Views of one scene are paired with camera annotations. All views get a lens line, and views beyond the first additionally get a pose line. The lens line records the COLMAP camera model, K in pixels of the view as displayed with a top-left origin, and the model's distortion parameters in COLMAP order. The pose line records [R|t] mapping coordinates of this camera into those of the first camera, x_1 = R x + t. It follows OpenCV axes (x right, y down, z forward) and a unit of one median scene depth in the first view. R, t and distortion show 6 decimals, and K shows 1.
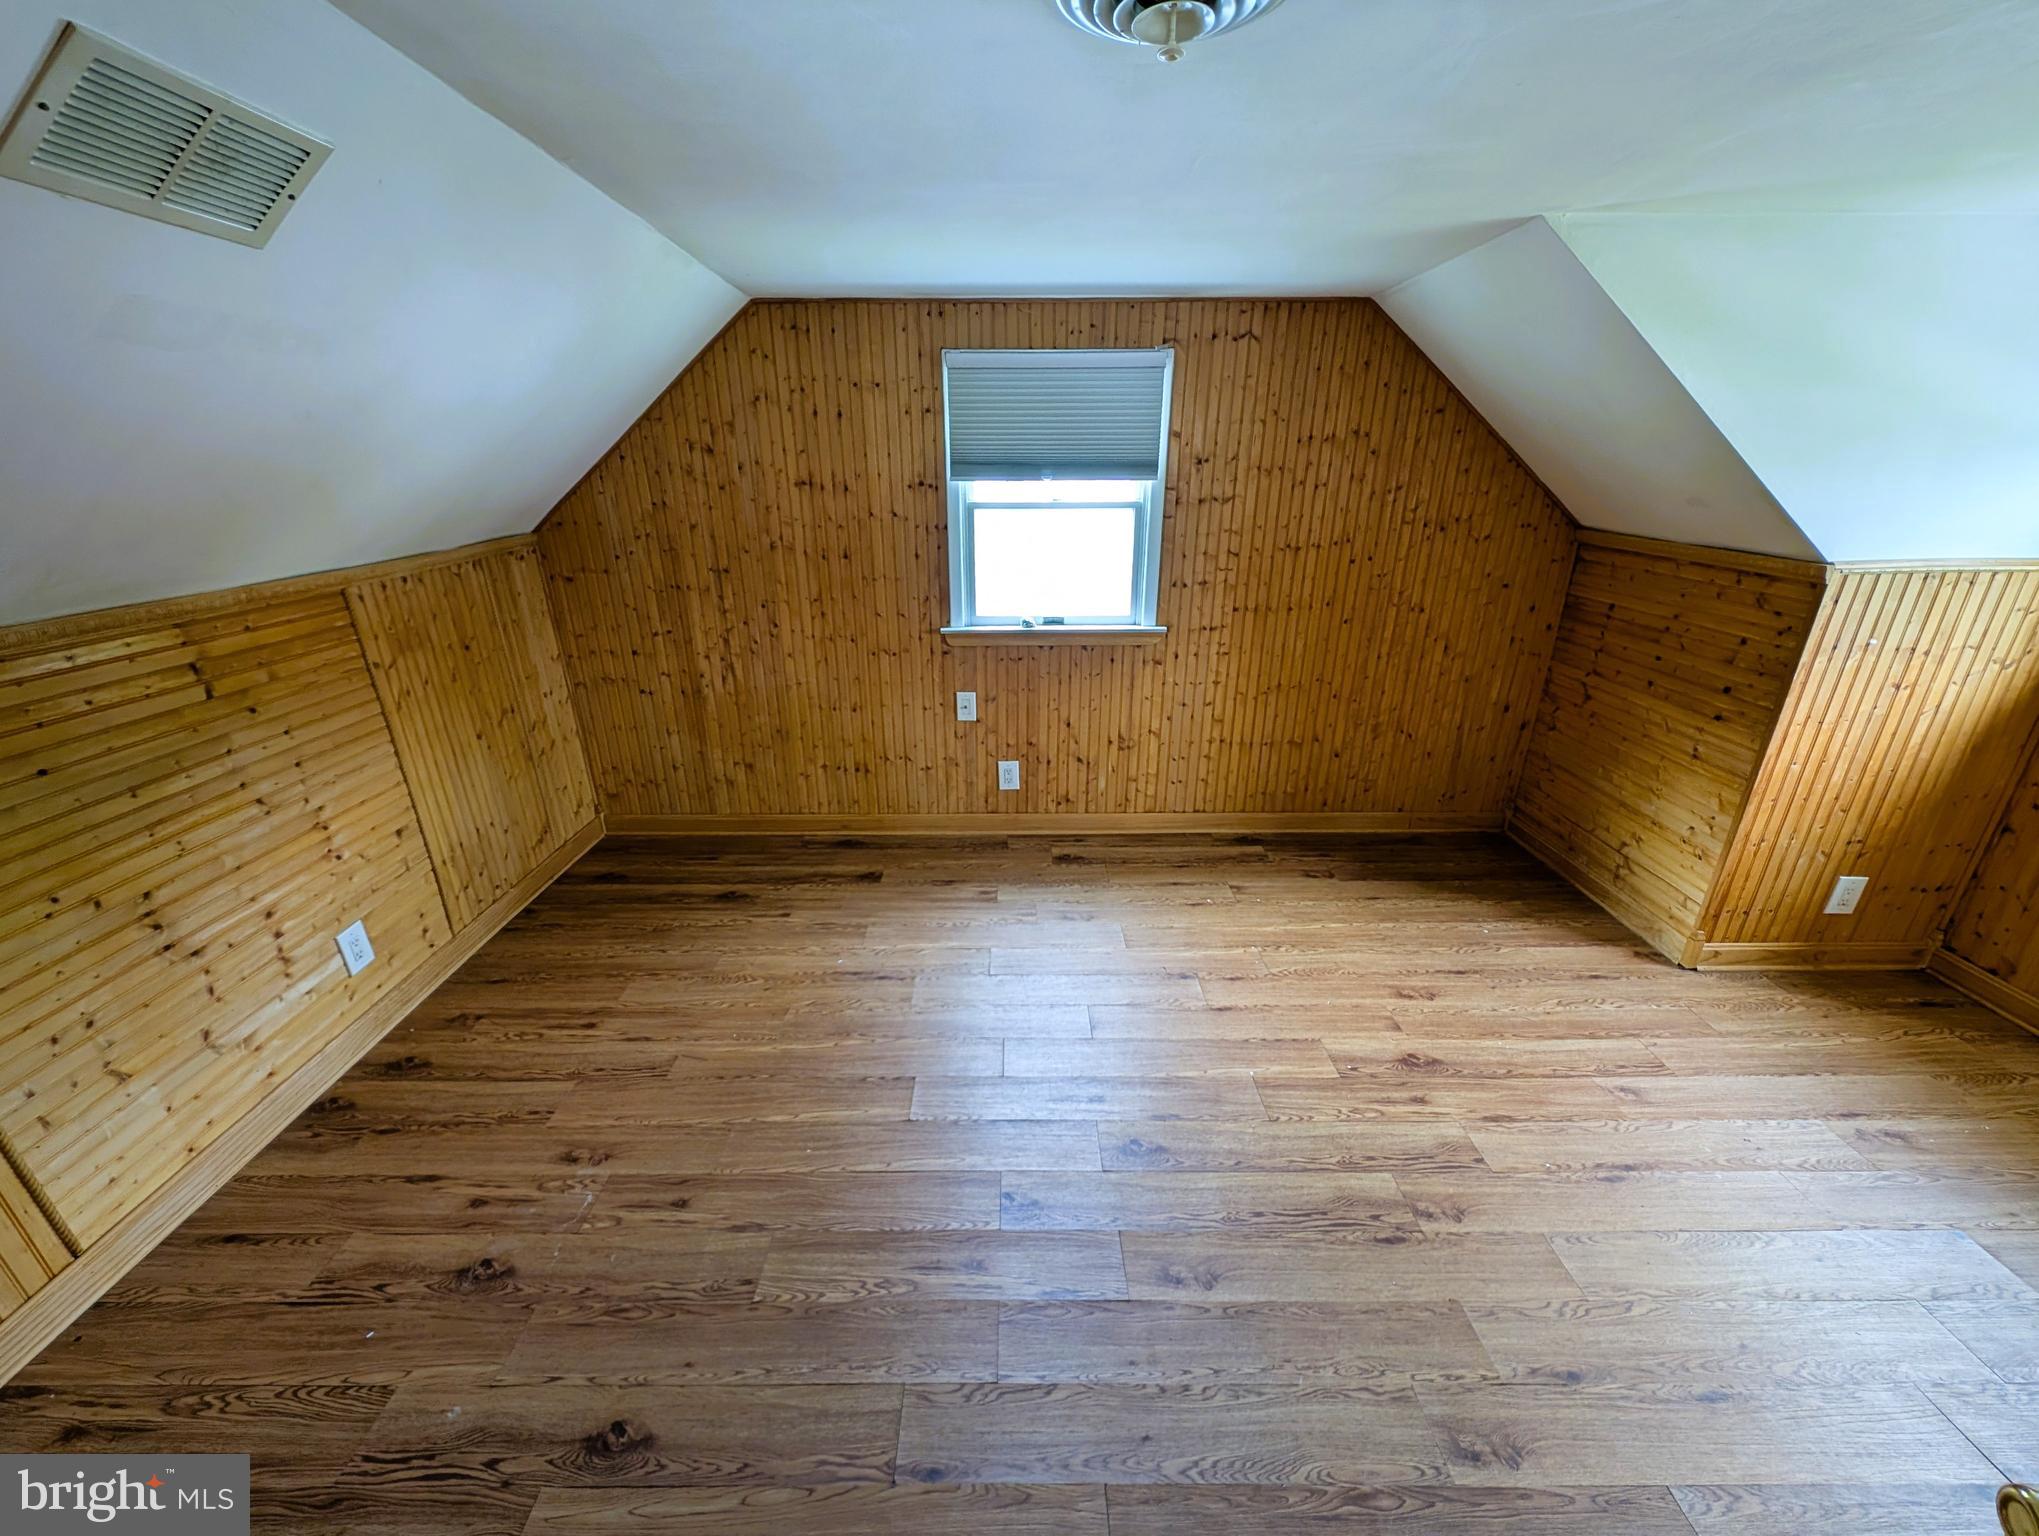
lens RADIAL K [[770.6, 0, 1017.2], [0, 770.6, 759.2], [0, 0, 1]] dist [-0.002904, -0.000045]
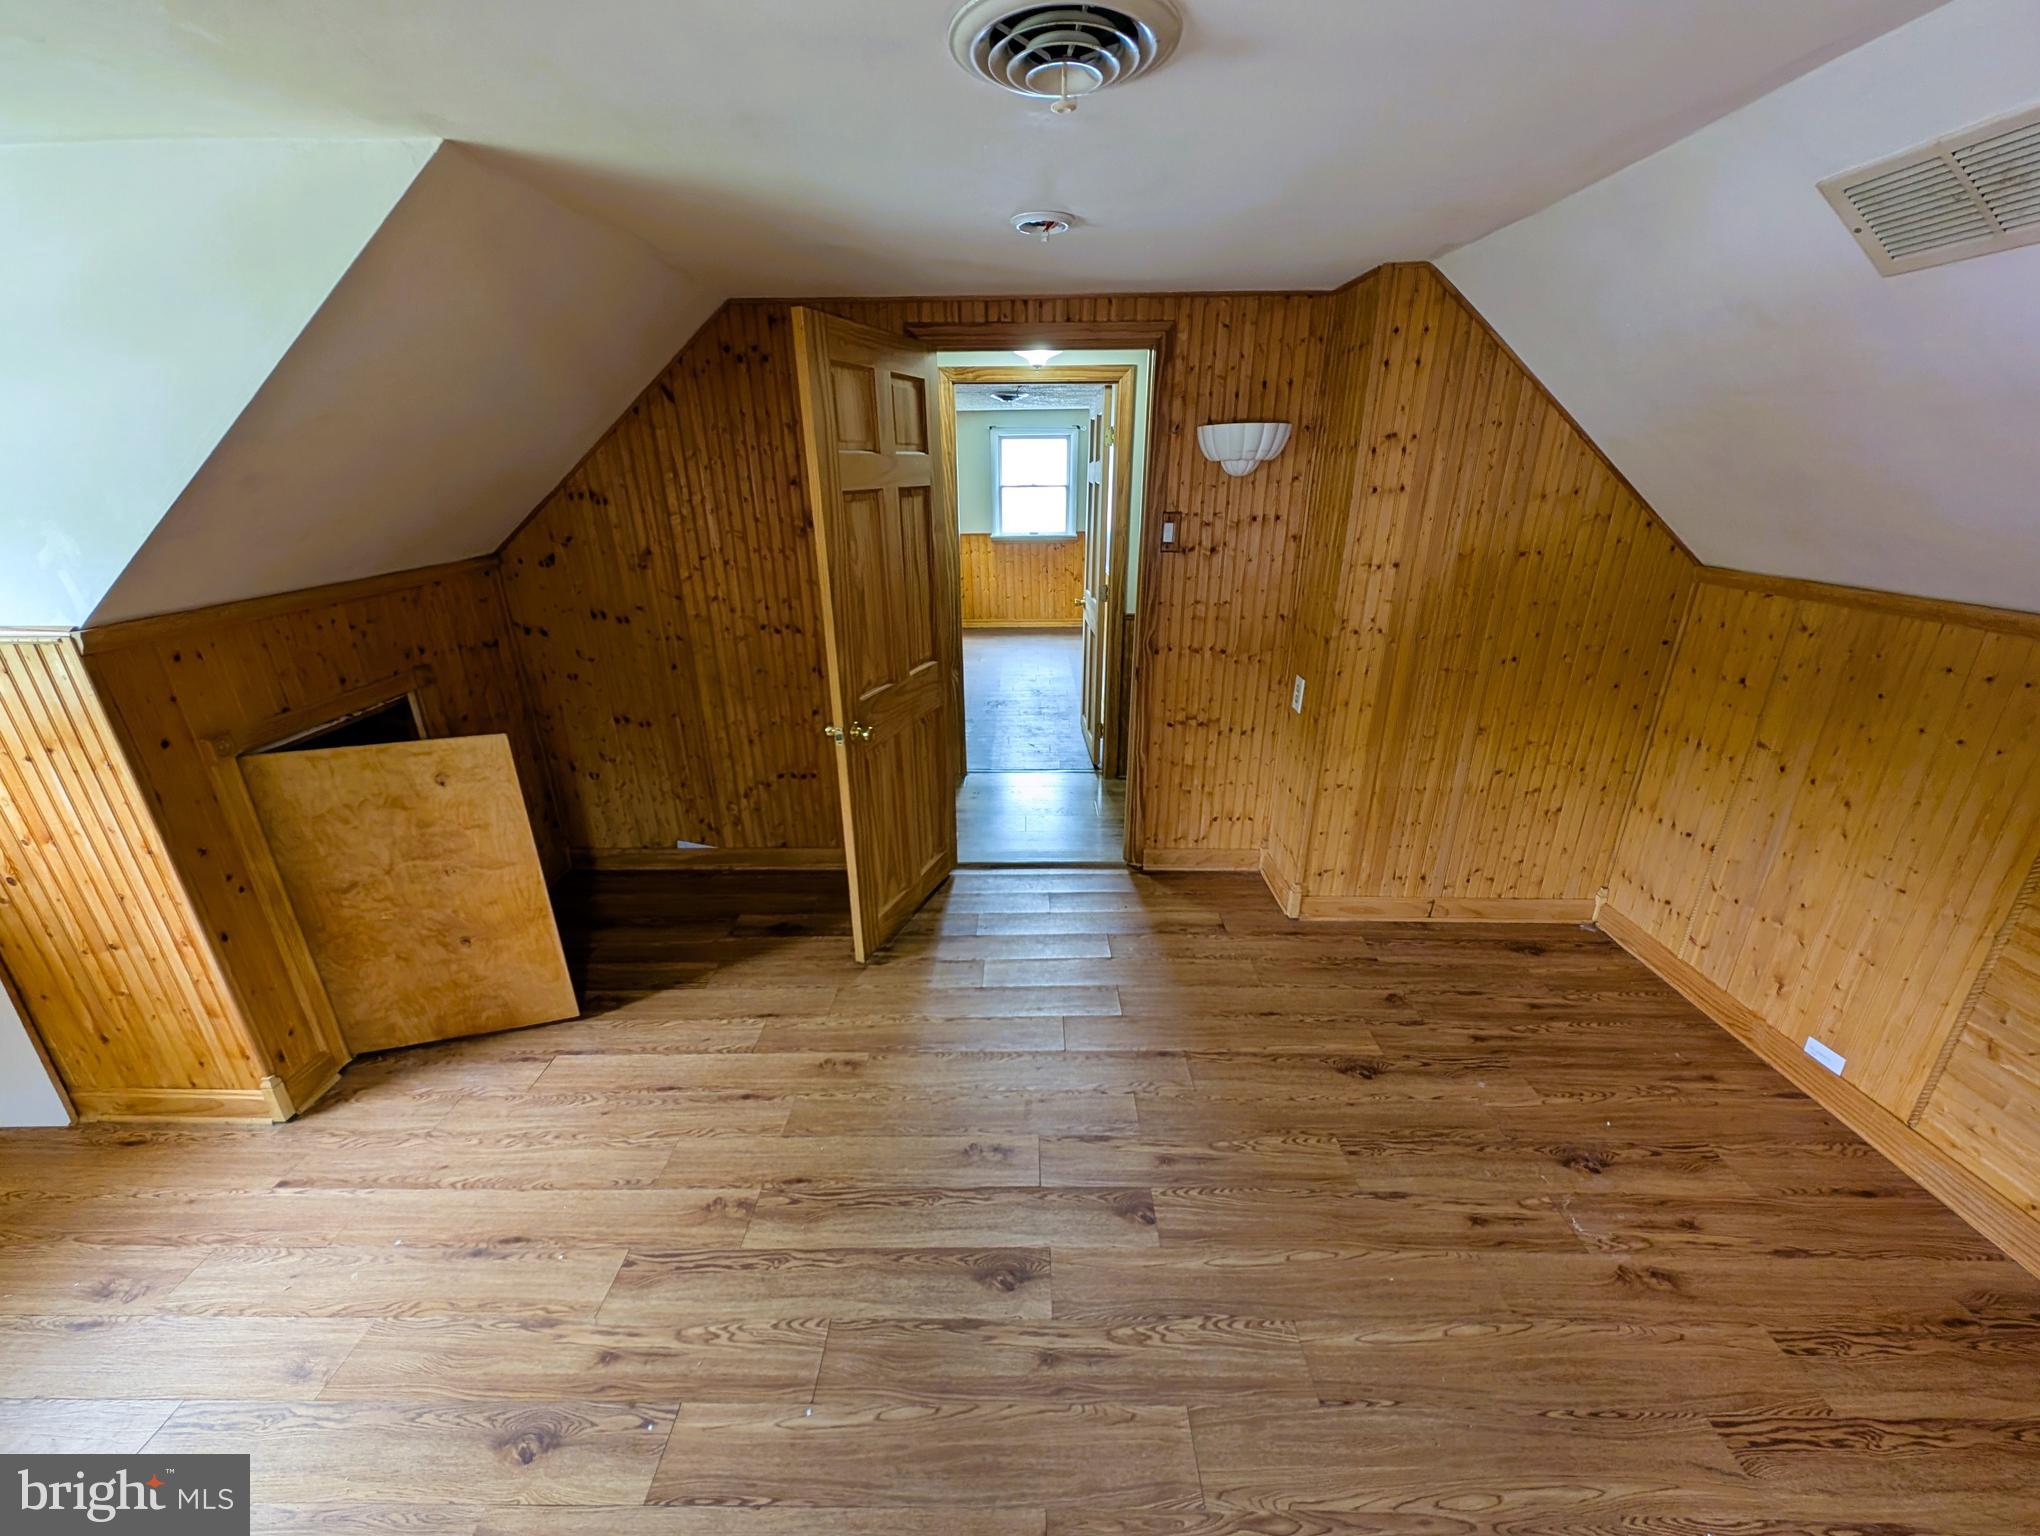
lens RADIAL K [[771.0, 0, 1017.8], [0, 771.0, 771.0], [0, 0, 1]] dist [-0.002904, -0.000045]
pose [[-0.999898, 0.004061, 0.013698, 0.140390], [0.012191, 0.742374, 0.669874, -0.524036], [-0.007449, 0.669973, -0.742348, 1.344137]]
